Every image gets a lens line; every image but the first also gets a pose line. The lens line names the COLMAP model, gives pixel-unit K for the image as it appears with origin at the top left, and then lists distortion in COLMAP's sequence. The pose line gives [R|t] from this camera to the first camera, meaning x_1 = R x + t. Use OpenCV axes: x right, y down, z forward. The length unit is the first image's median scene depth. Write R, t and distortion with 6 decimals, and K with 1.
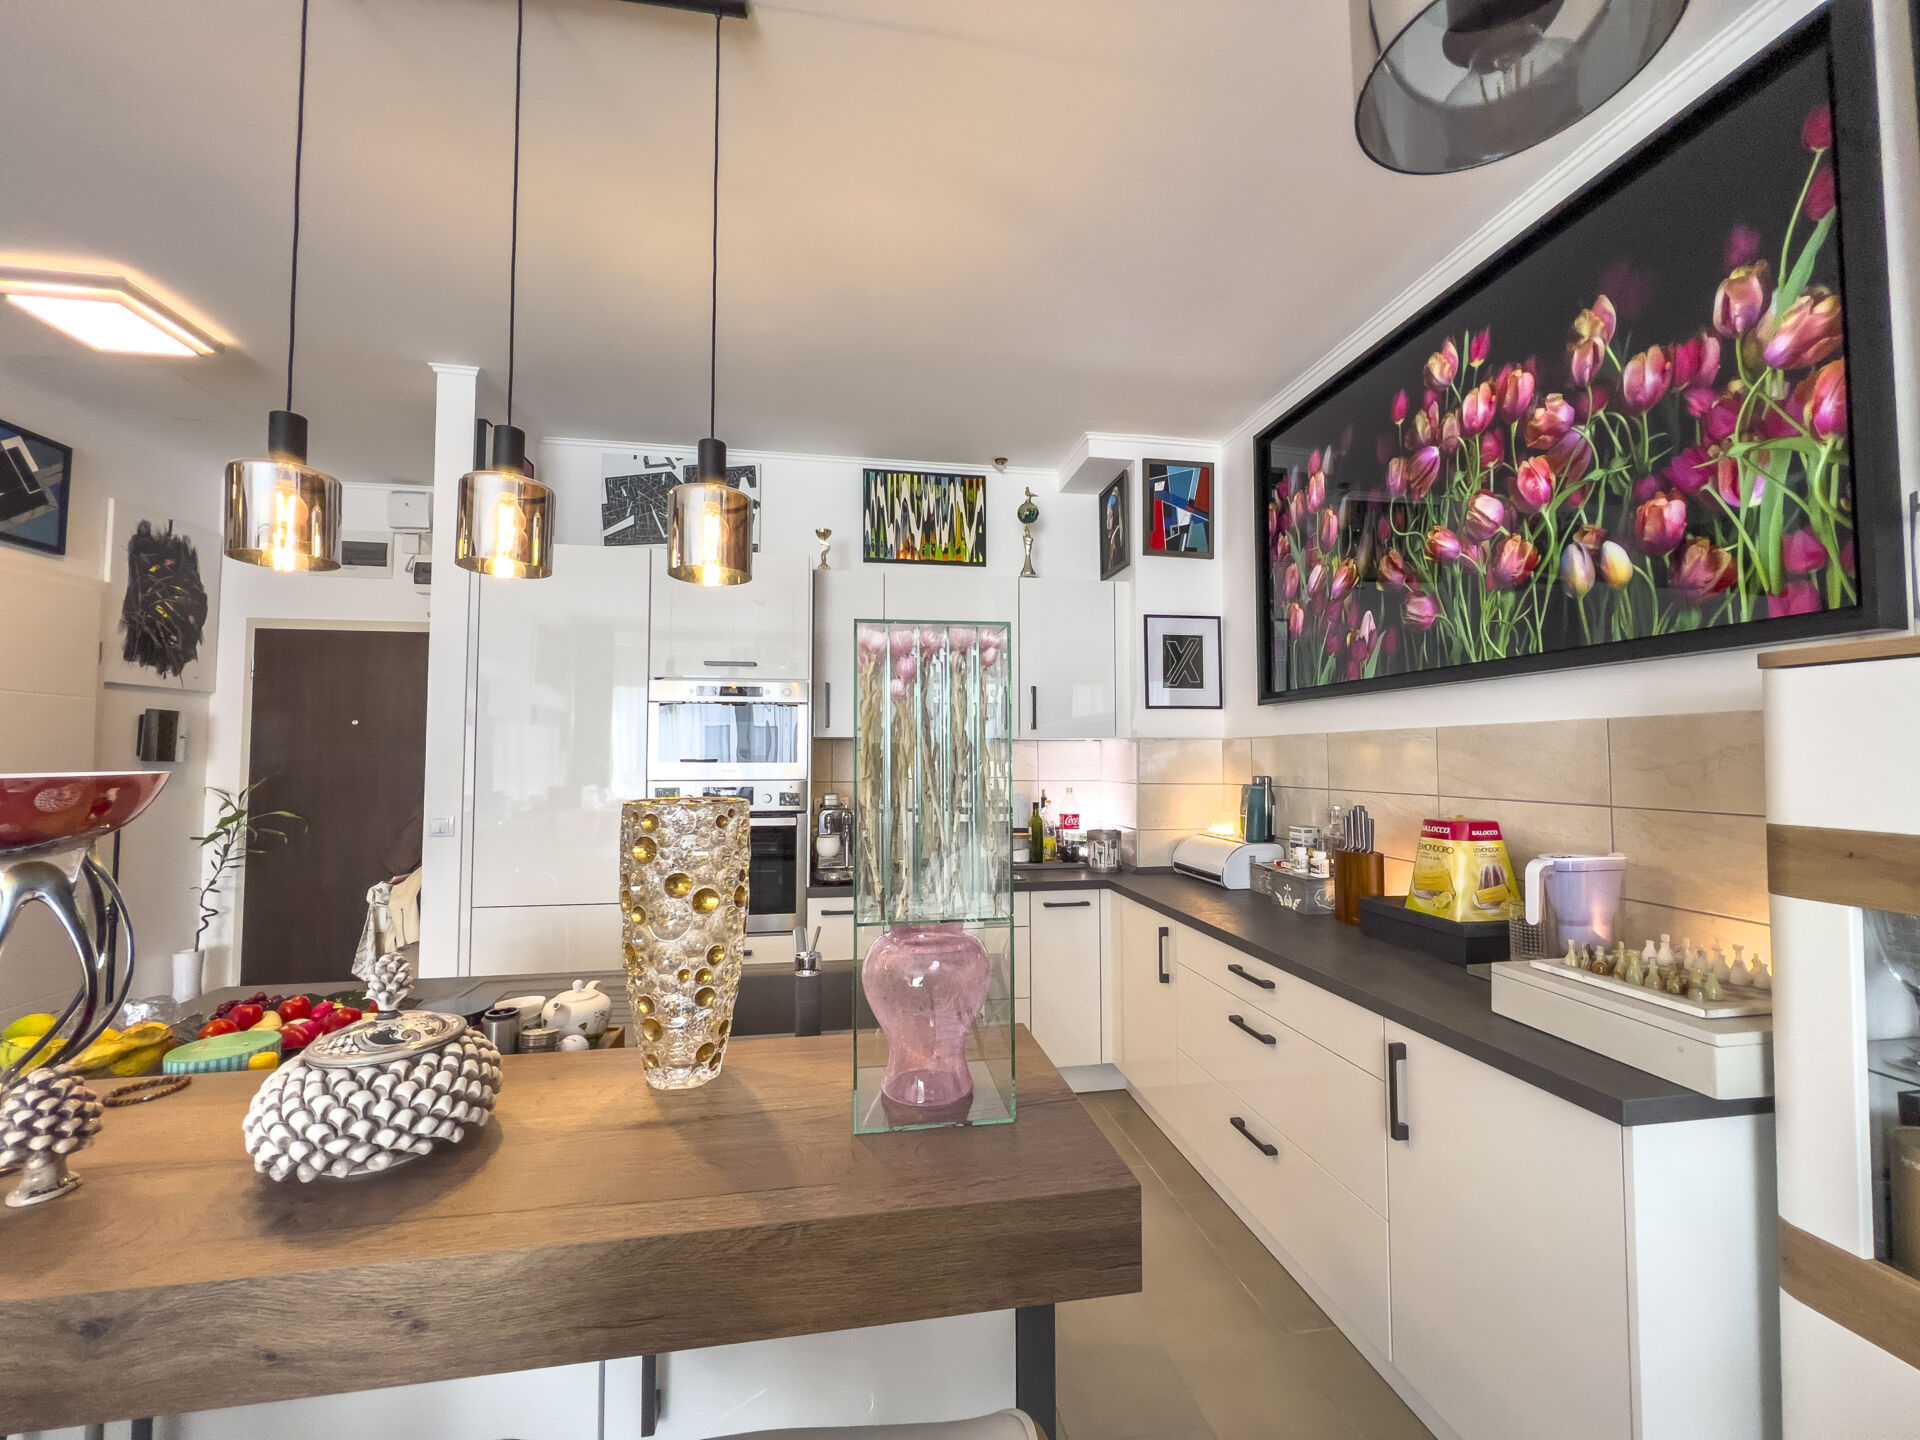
lens RADIAL K [[771.0, 0, 959.1], [0, 771.0, 720.0], [0, 0, 1]] dist [-0.000065, -0.000014]
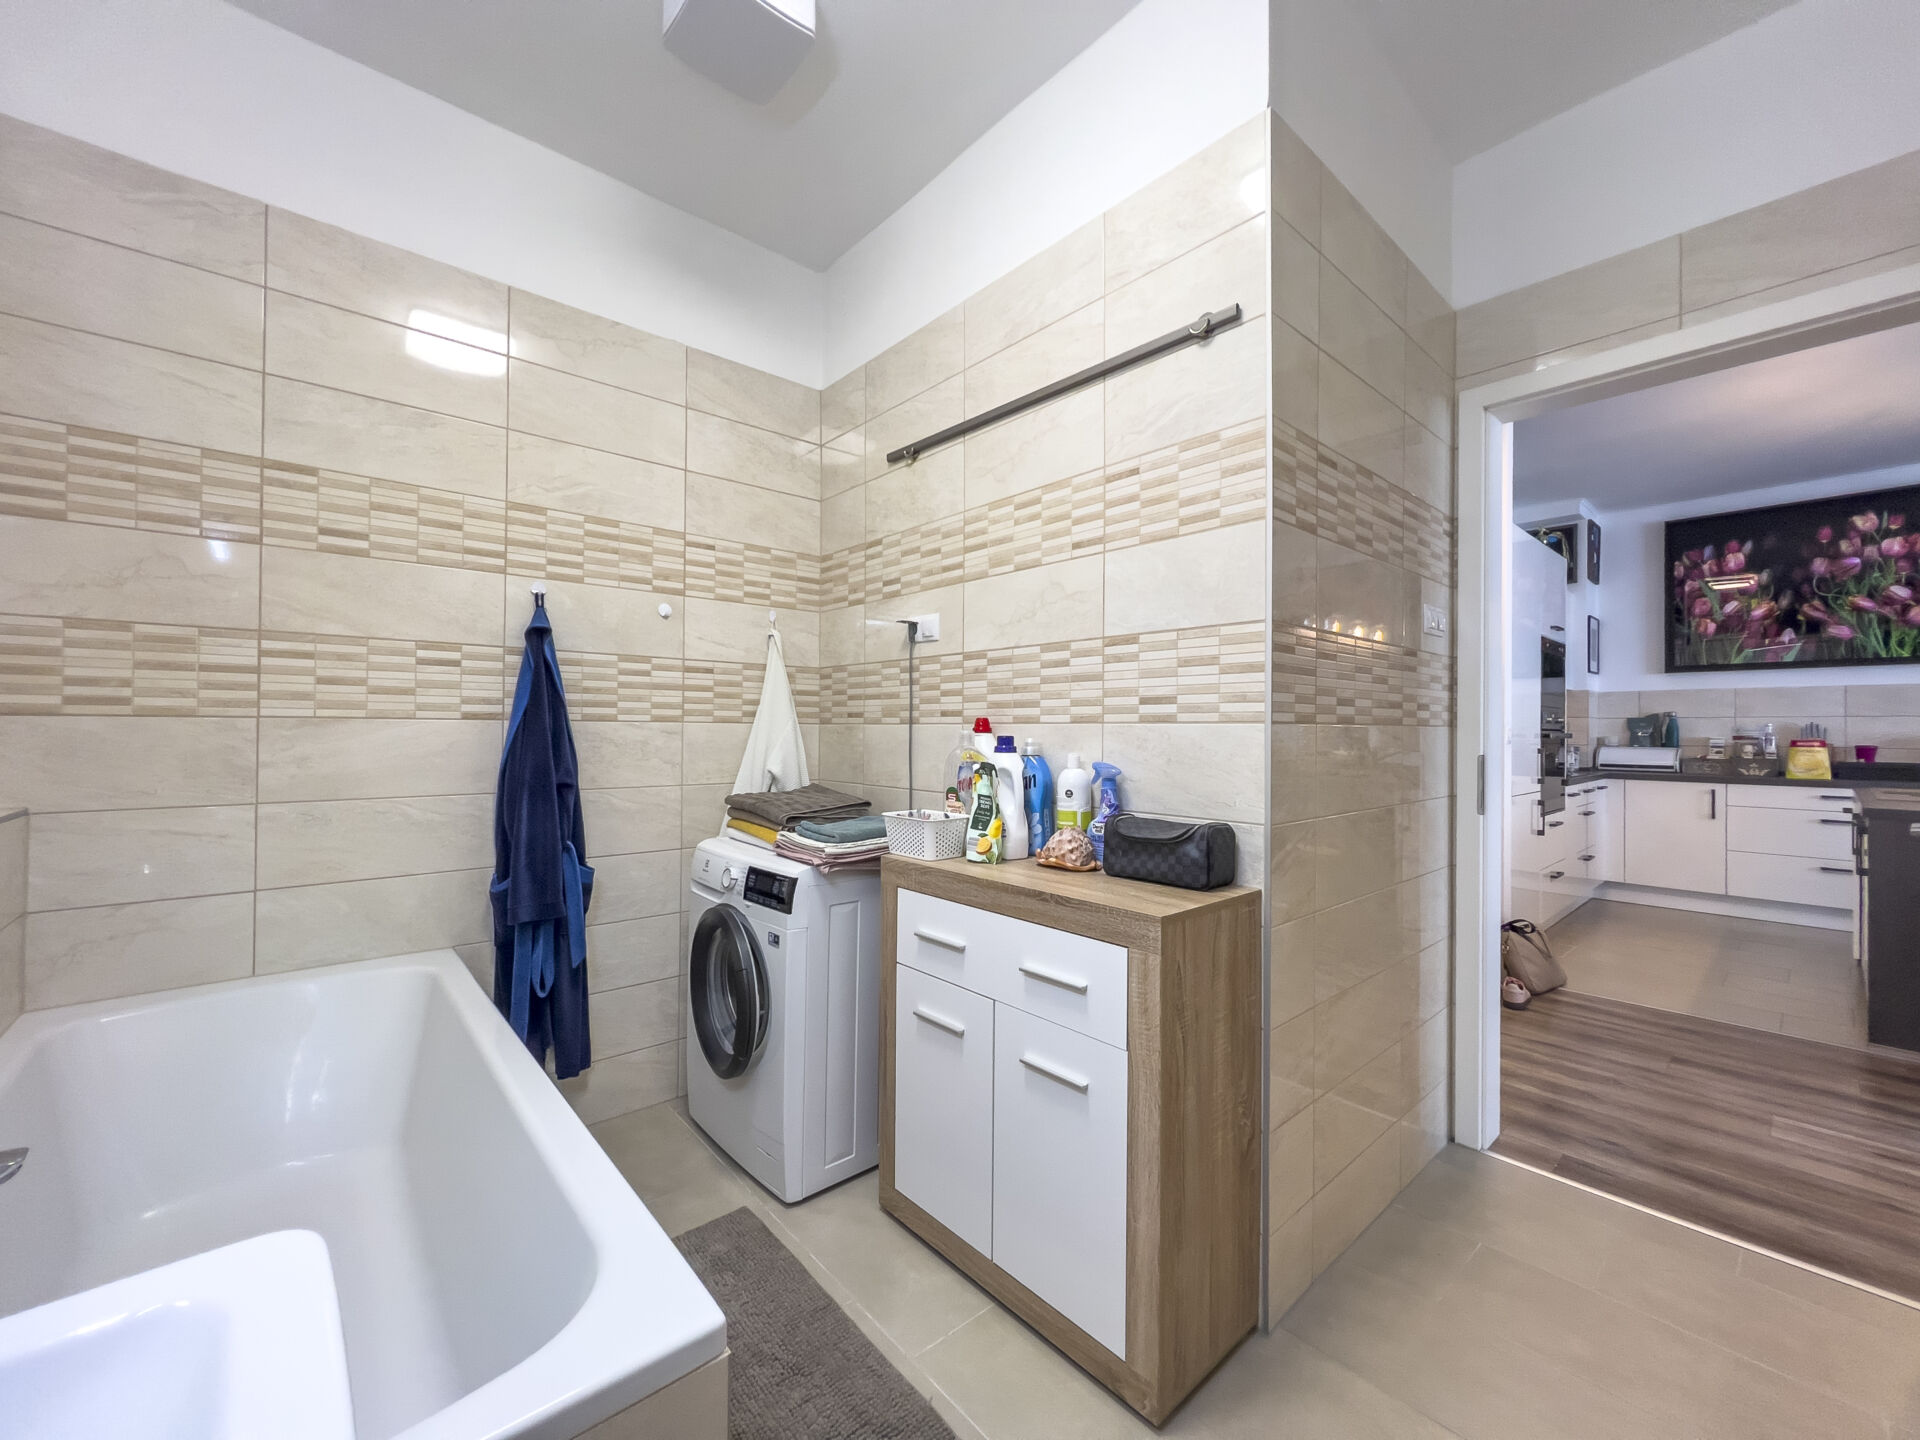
lens RADIAL K [[772.1, 0, 961.0], [0, 772.1, 718.8], [0, 0, 1]] dist [-0.001943, -0.000301]
pose [[0.849245, 0.007978, 0.527938, -2.641482], [-0.027376, 0.999206, 0.028936, 0.108981], [-0.527288, -0.039027, 0.848790, 0.450415]]
